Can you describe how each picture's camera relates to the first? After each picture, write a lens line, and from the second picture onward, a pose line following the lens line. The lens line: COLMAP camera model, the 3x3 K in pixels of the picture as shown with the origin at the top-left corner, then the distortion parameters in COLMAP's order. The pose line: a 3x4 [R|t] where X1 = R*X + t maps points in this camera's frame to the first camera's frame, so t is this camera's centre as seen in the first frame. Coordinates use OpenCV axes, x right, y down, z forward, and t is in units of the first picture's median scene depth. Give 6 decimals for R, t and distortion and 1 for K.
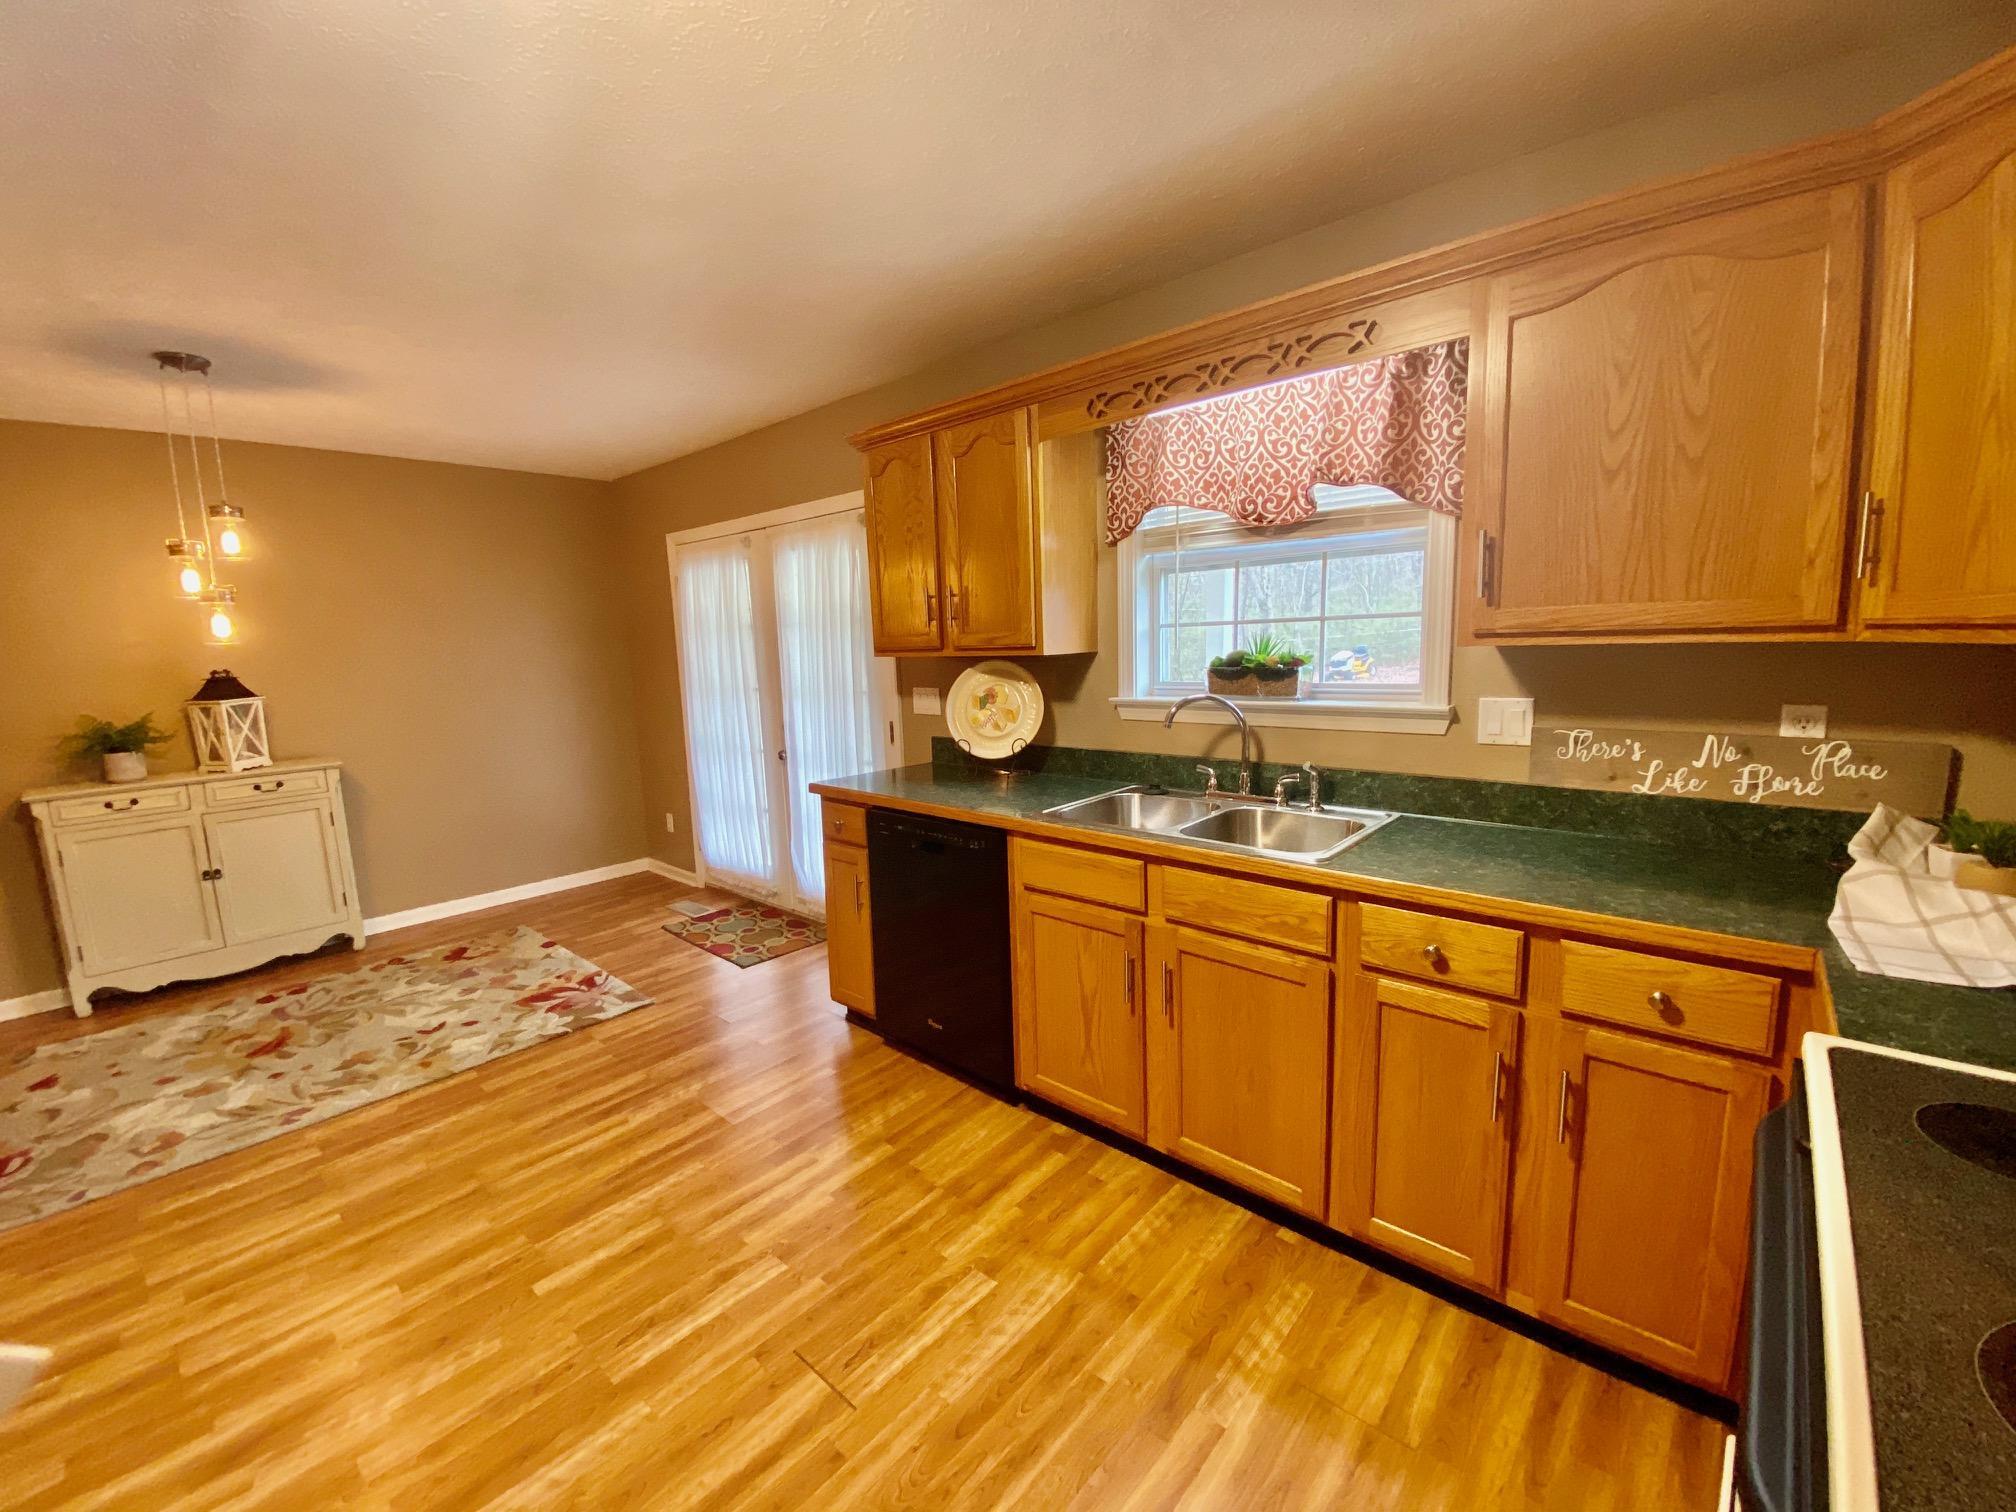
lens RADIAL K [[823.6, 0, 1000.4], [0, 823.6, 756.4], [0, 0, 1]] dist [0.016265, -0.018831]
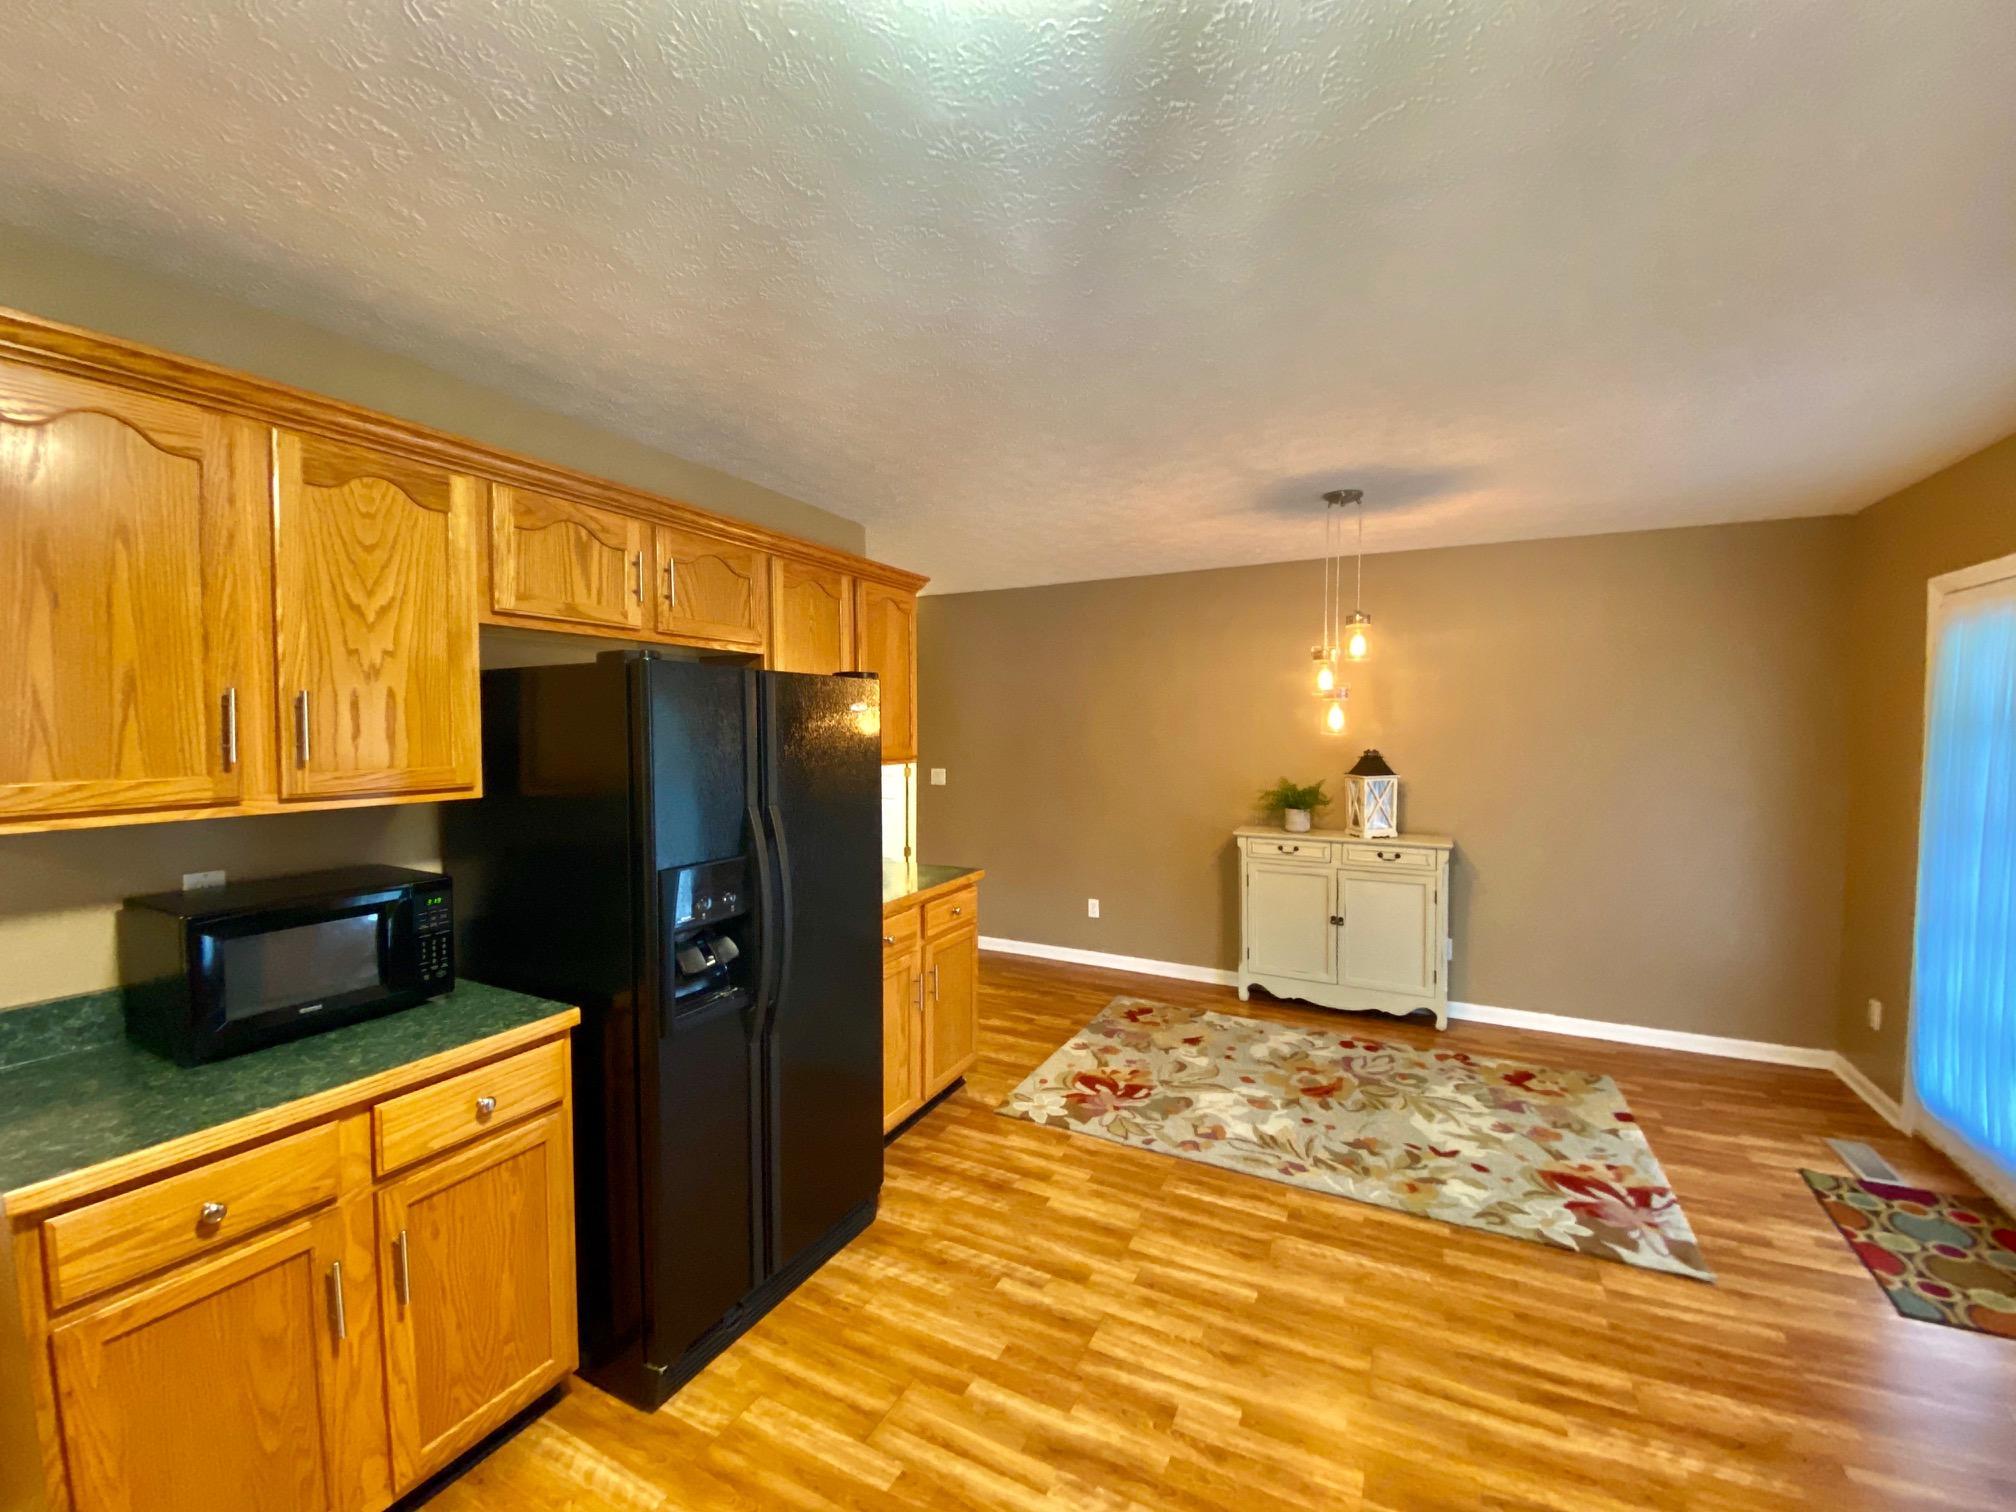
lens RADIAL K [[820.2, 0, 1002.5], [0, 820.2, 755.1], [0, 0, 1]] dist [0.024194, -0.023083]
pose [[0.262058, 0.072222, -0.962346, 0.058497], [-0.148480, 0.988340, 0.033740, -0.093706], [0.953561, 0.134048, 0.269726, 0.297464]]
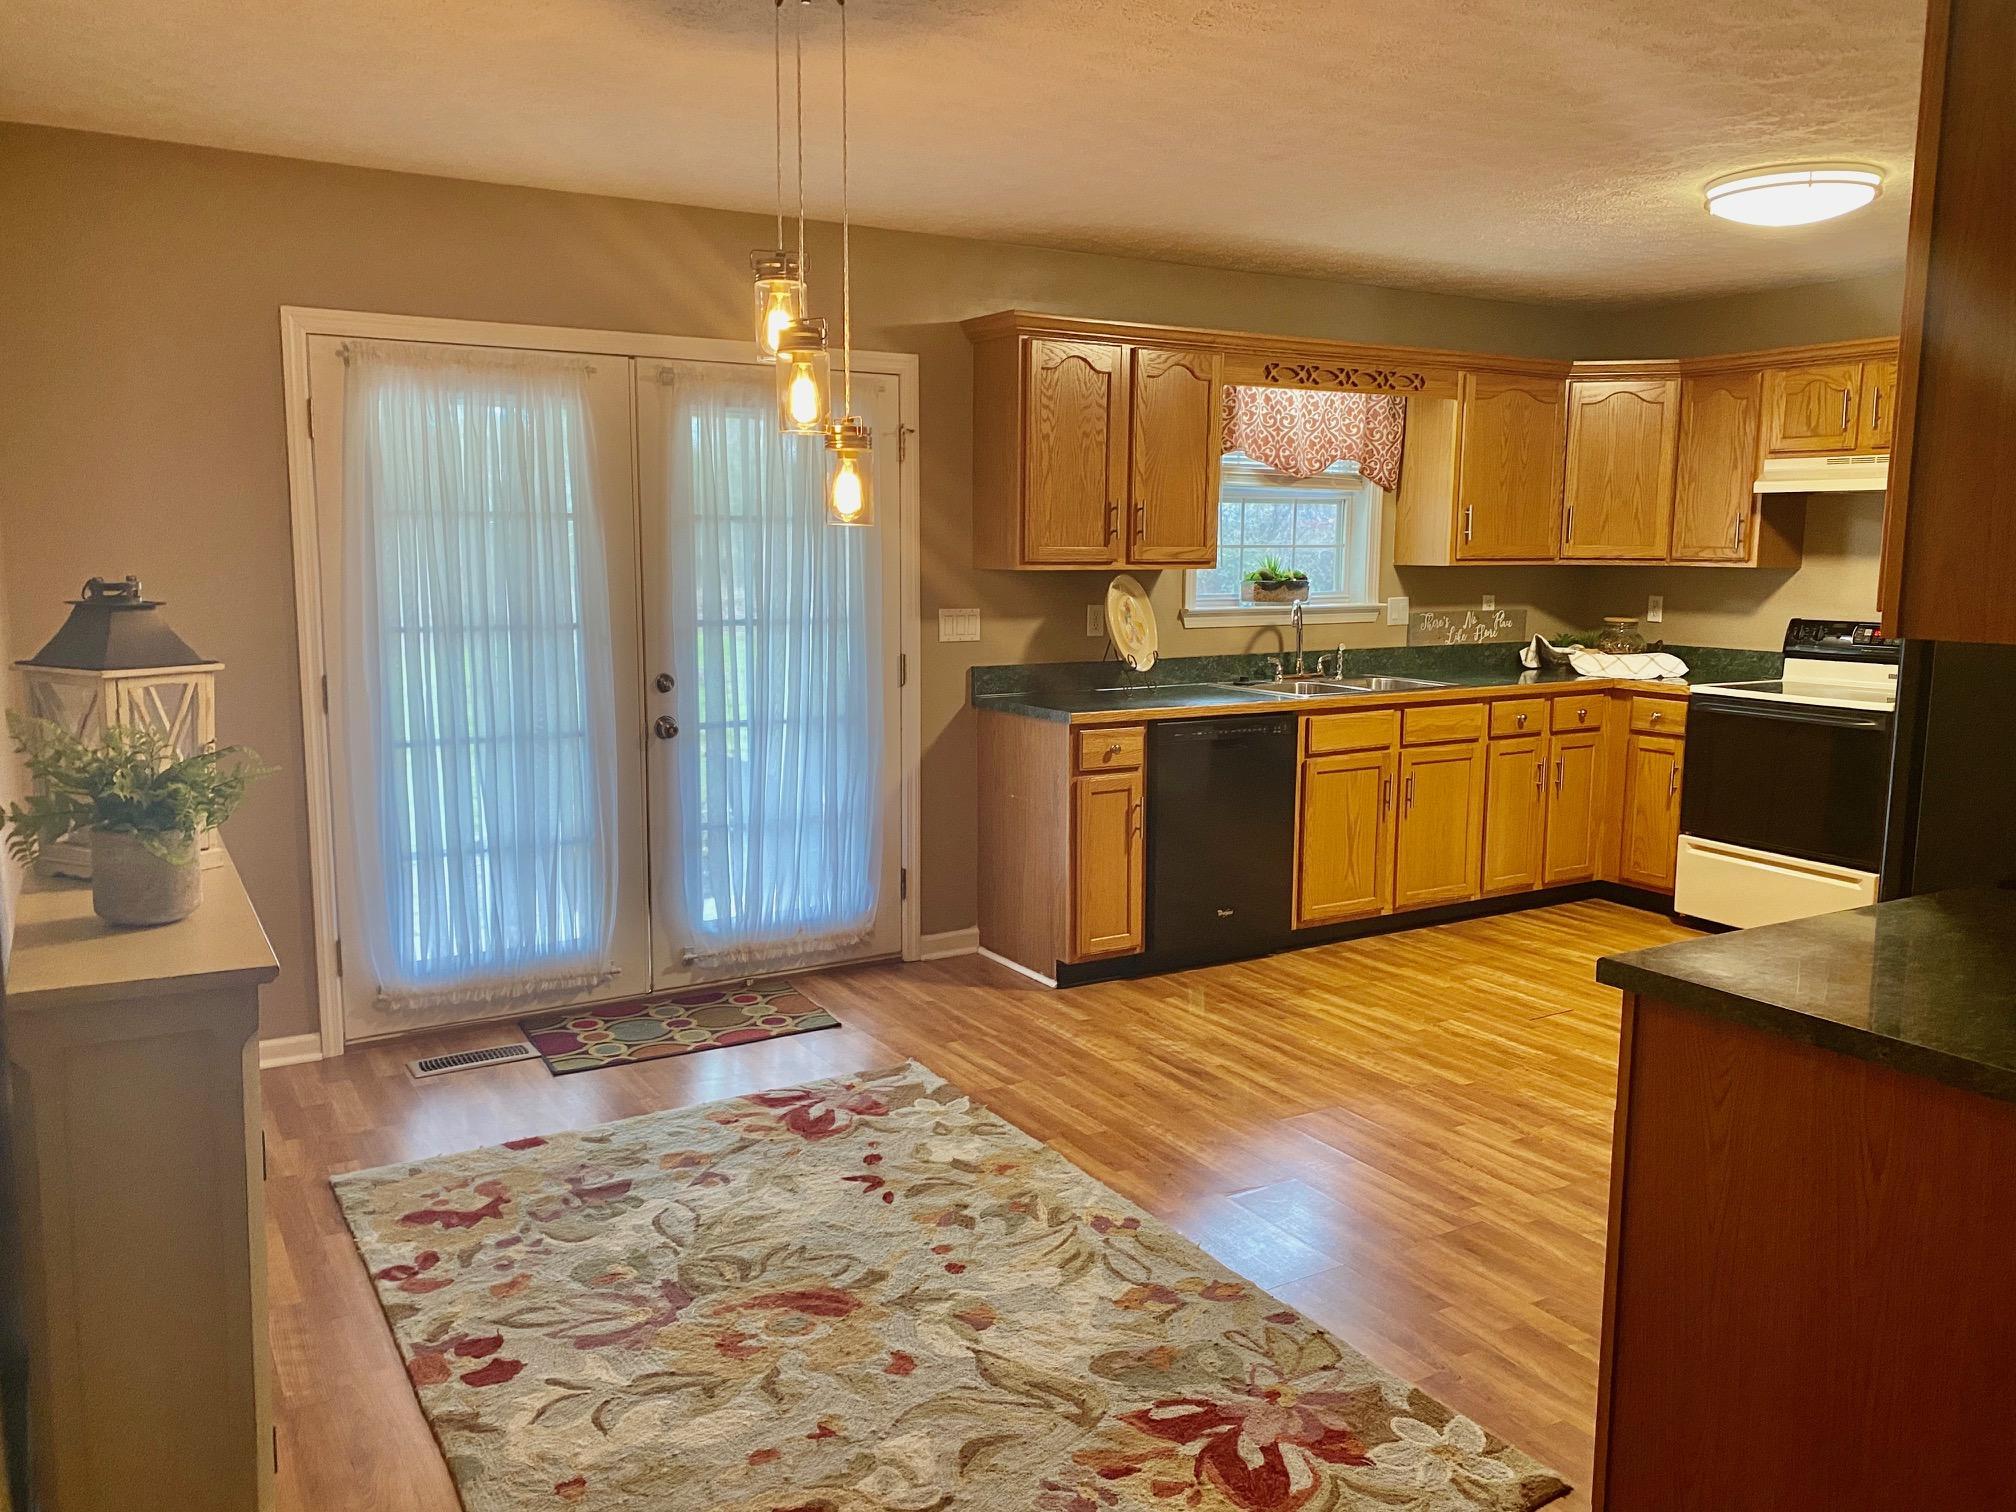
lens RADIAL K [[1538.6, 0, 1008.0], [0, 1538.6, 756.0], [0, 0, 1]] dist [0.026837, -0.004903]
pose [[0.284811, -0.099238, 0.953433, -2.311497], [0.123279, 0.990159, 0.066234, -0.048717], [-0.950623, 0.098674, 0.294242, 0.746999]]
